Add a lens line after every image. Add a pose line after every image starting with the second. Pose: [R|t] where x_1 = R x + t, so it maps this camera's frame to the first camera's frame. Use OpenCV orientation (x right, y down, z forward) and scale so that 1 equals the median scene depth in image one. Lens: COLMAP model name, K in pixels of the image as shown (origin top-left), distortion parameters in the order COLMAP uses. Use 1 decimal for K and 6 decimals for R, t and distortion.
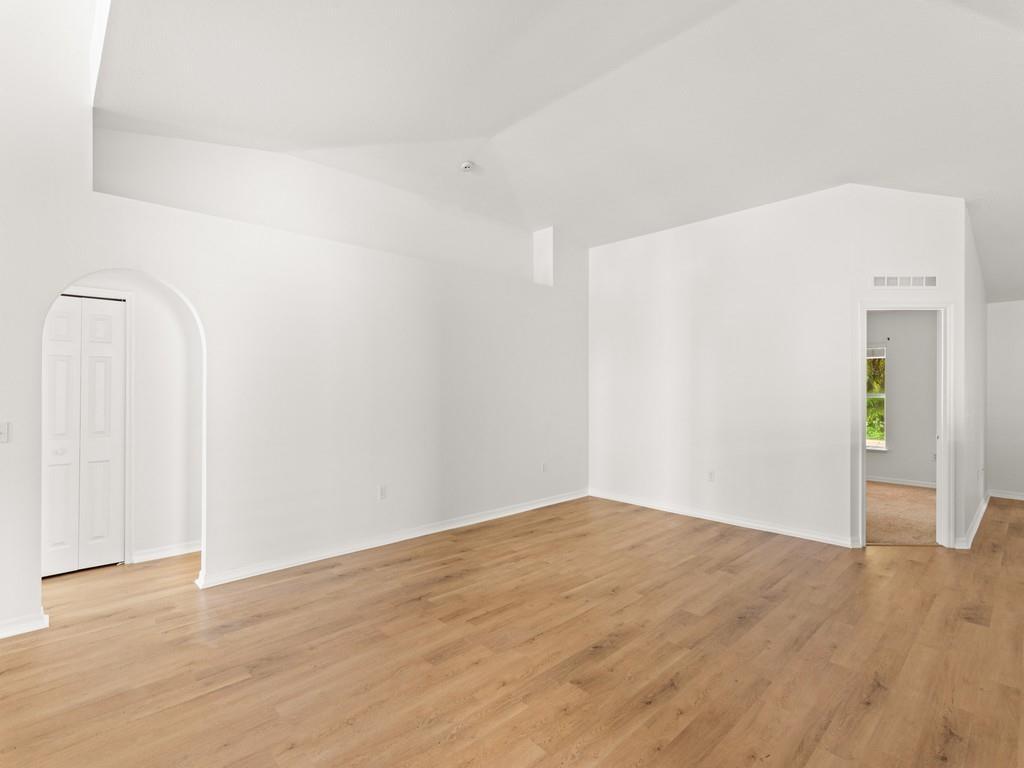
lens RADIAL K [[494.2, 0, 512.0], [0, 494.2, 384.0], [0, 0, 1]] dist [-0.001293, 0.000755]
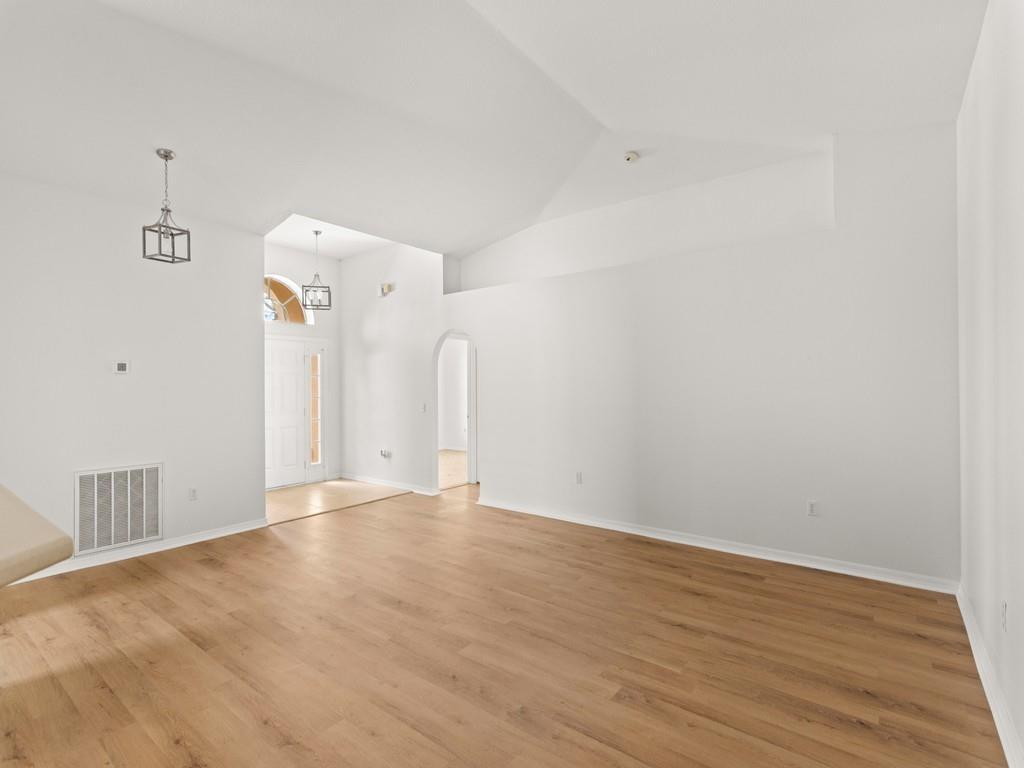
lens RADIAL K [[494.2, 0, 512.0], [0, 494.2, 384.0], [0, 0, 1]] dist [-0.001293, 0.000755]
pose [[0.155369, -0.005669, -0.987840, 1.027730], [0.010647, 0.999935, -0.004064, -0.001591], [0.987799, -0.009886, 0.155419, 0.781882]]
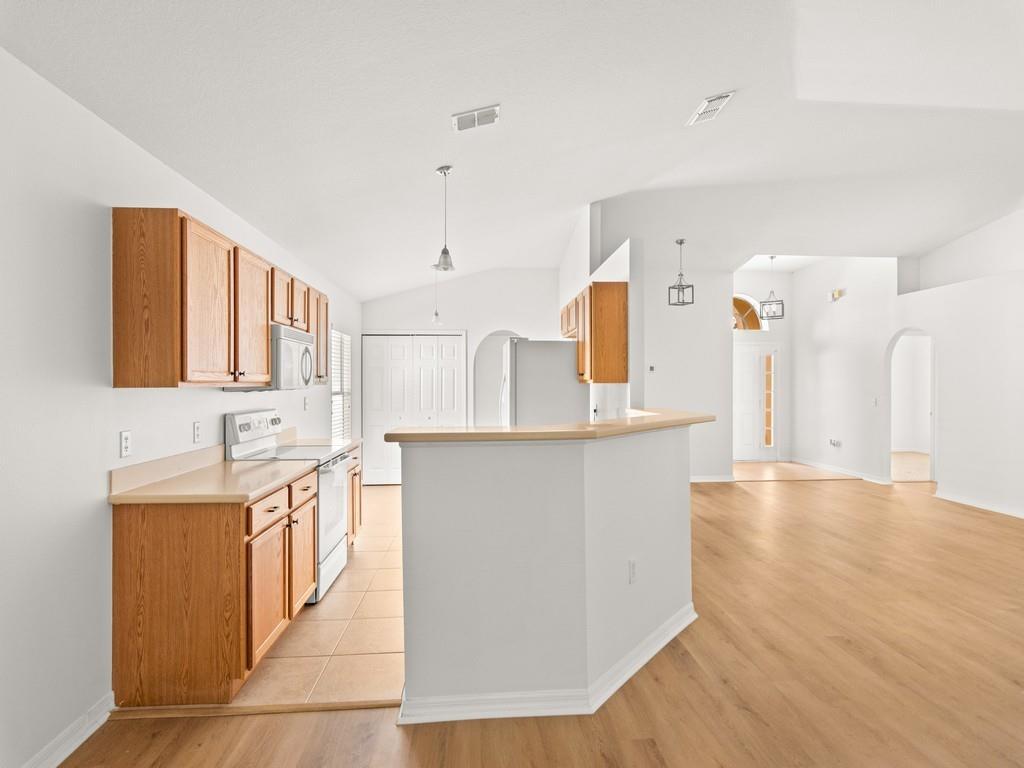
lens RADIAL K [[504.8, 0, 512.0], [0, 504.8, 384.0], [0, 0, 1]] dist [-0.003298, 0.000303]
pose [[-0.632169, -0.004452, -0.774817, 1.614780], [-0.001869, 0.999989, -0.004222, 0.014030], [0.774828, -0.001221, -0.632171, 0.887124]]
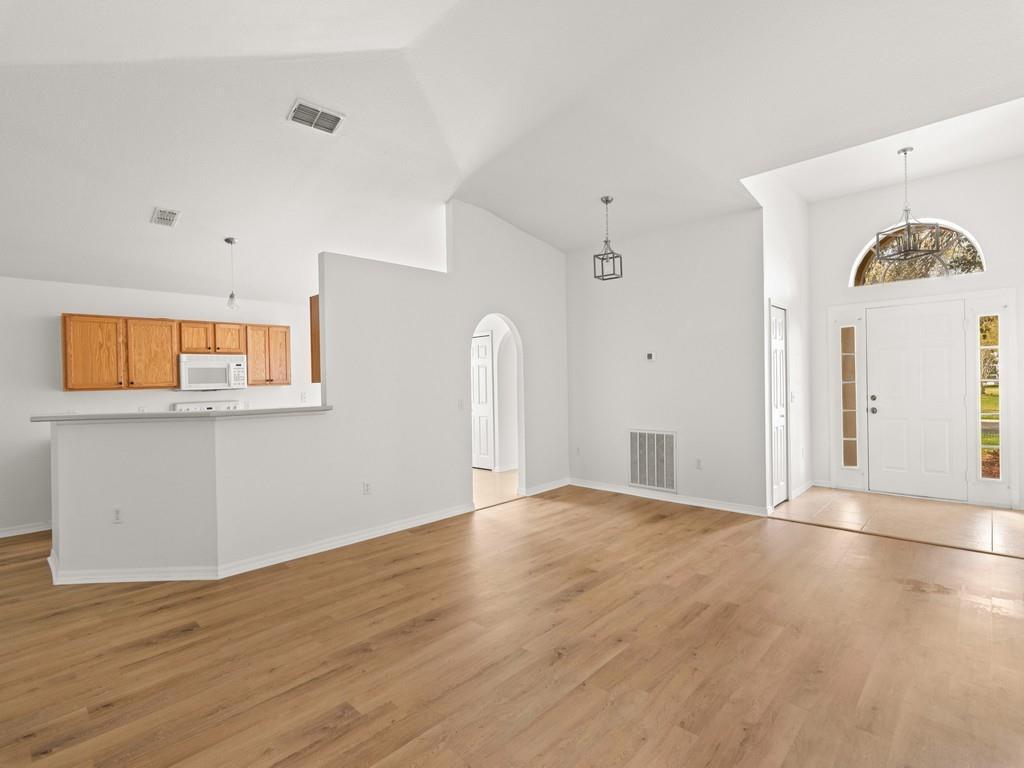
lens RADIAL K [[494.2, 0, 512.0], [0, 494.2, 384.0], [0, 0, 1]] dist [-0.001293, 0.000755]
pose [[-0.998895, 0.020559, -0.042272, 0.272514], [0.020283, 0.999770, 0.006957, 0.011342], [0.042405, 0.006092, -0.999082, 1.573809]]
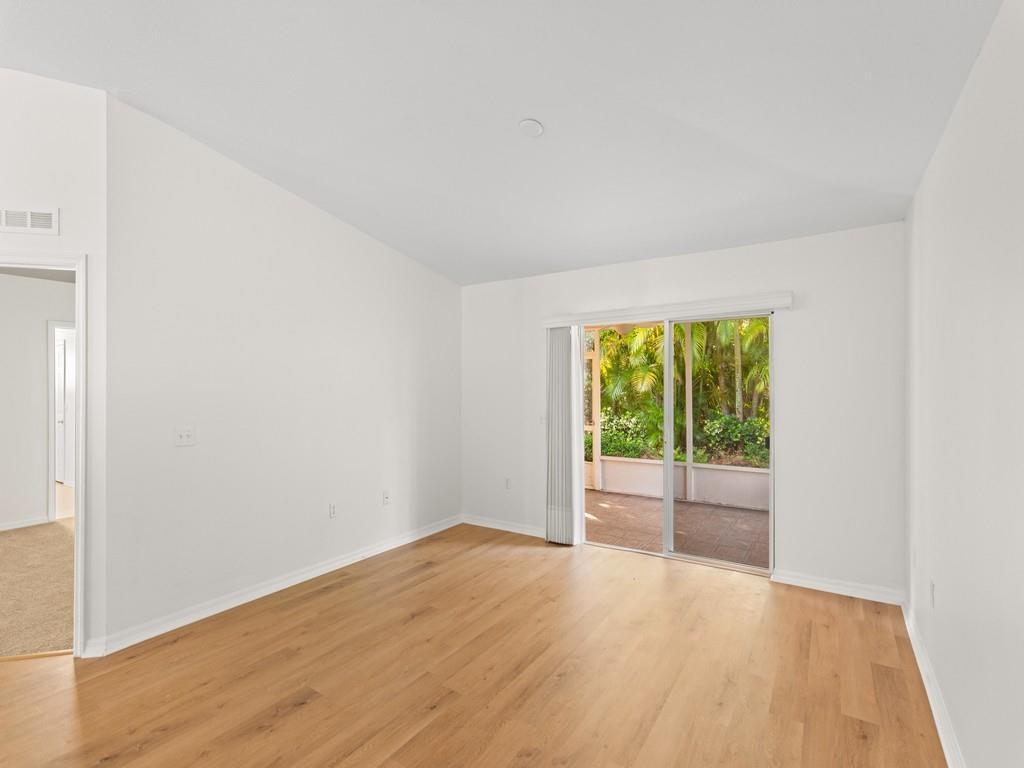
lens RADIAL K [[500.0, 0, 512.0], [0, 500.0, 384.0], [0, 0, 1]] dist [0.031124, 0.000216]
pose [[0.970990, -0.007822, 0.238992, 1.459449], [0.008620, 0.999960, -0.002293, -0.001841], [-0.238964, 0.004286, 0.971019, 0.294243]]
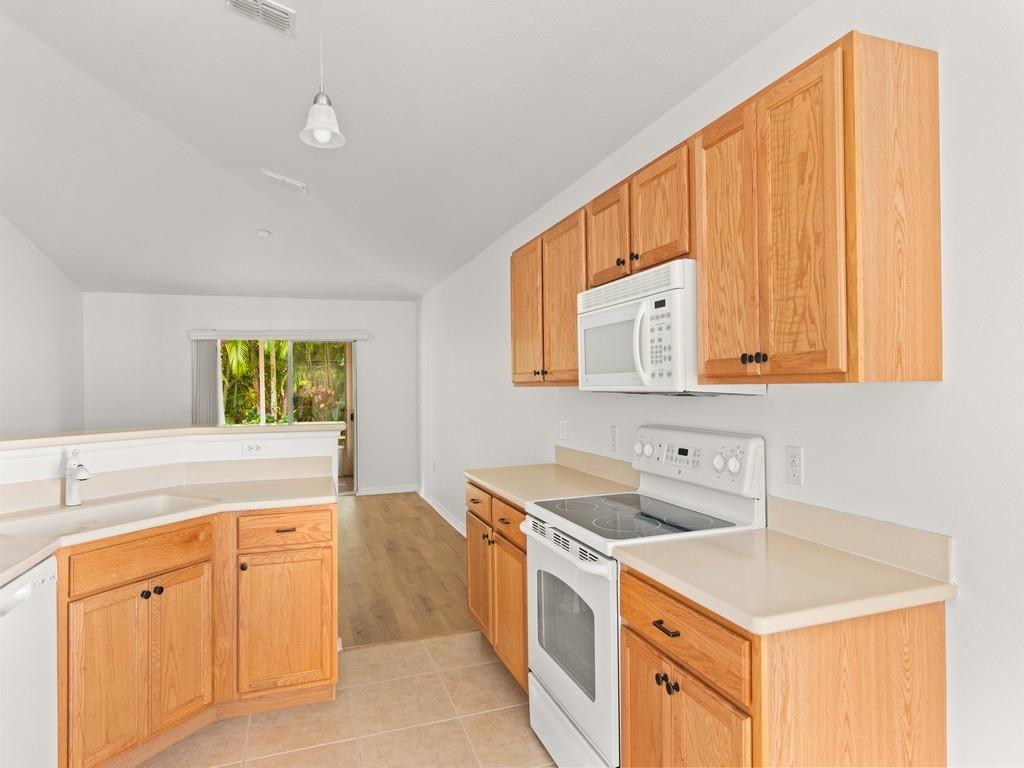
lens RADIAL K [[582.6, 0, 512.0], [0, 582.6, 384.0], [0, 0, 1]] dist [0.000000, 0.000666]
pose [[0.399016, -0.007710, 0.916912, 0.575299], [0.017349, 0.999849, 0.000858, 0.009565], [-0.916780, 0.015566, 0.399089, -0.140332]]
